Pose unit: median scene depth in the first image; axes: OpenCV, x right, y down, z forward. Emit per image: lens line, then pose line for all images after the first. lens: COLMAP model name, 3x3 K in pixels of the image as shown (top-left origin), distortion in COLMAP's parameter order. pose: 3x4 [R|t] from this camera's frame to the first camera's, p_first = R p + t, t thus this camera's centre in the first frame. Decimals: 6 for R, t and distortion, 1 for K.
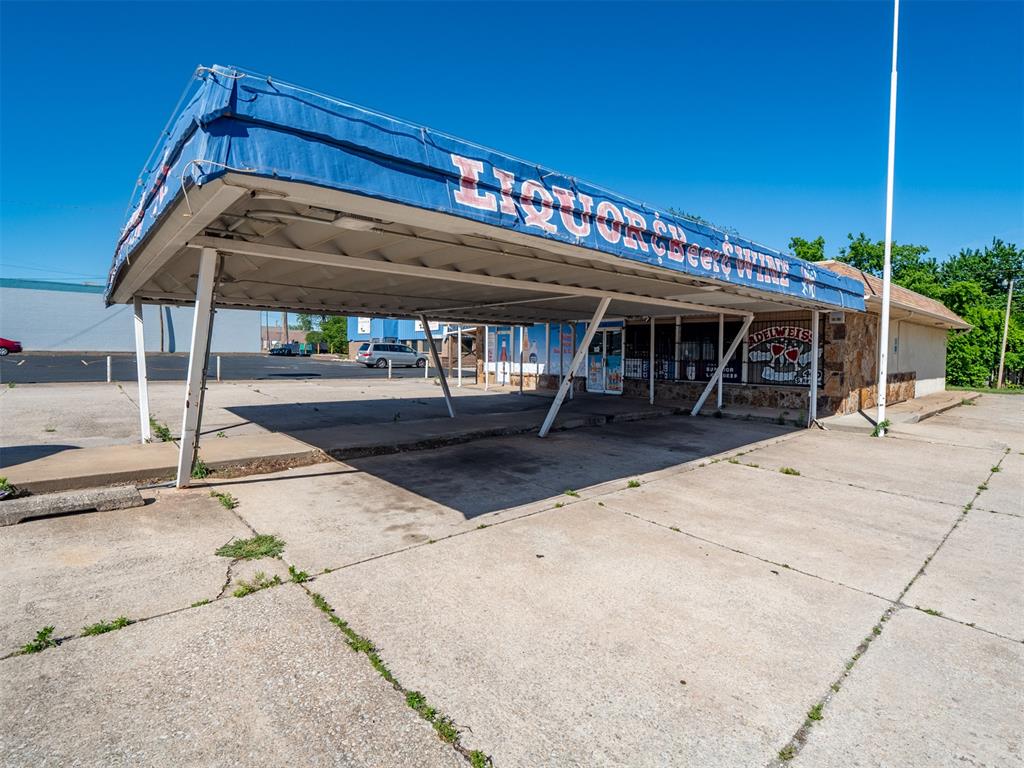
lens RADIAL K [[507.6, 0, 527.6], [0, 507.6, 374.0], [0, 0, 1]] dist [-0.011834, -0.002170]
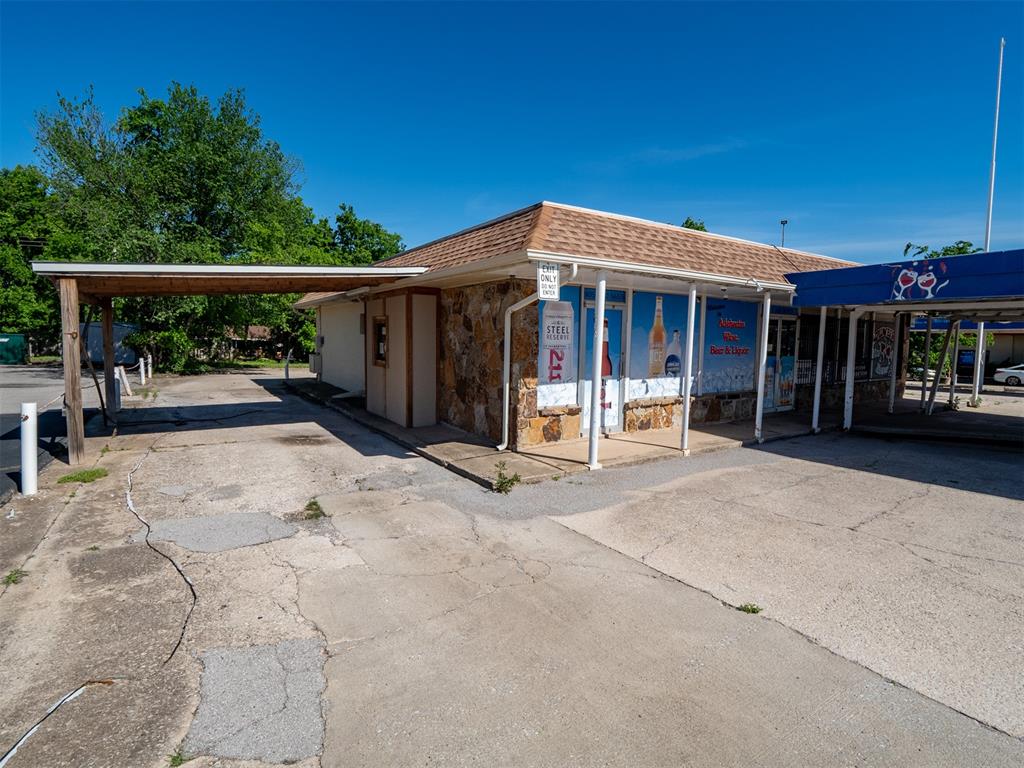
lens RADIAL K [[507.6, 0, 527.6], [0, 507.6, 374.0], [0, 0, 1]] dist [-0.011834, -0.002170]
pose [[0.138250, -0.083659, 0.986858, -0.478776], [0.024865, 0.996405, 0.080985, -0.065270], [-0.990085, 0.013342, 0.139833, 1.067389]]
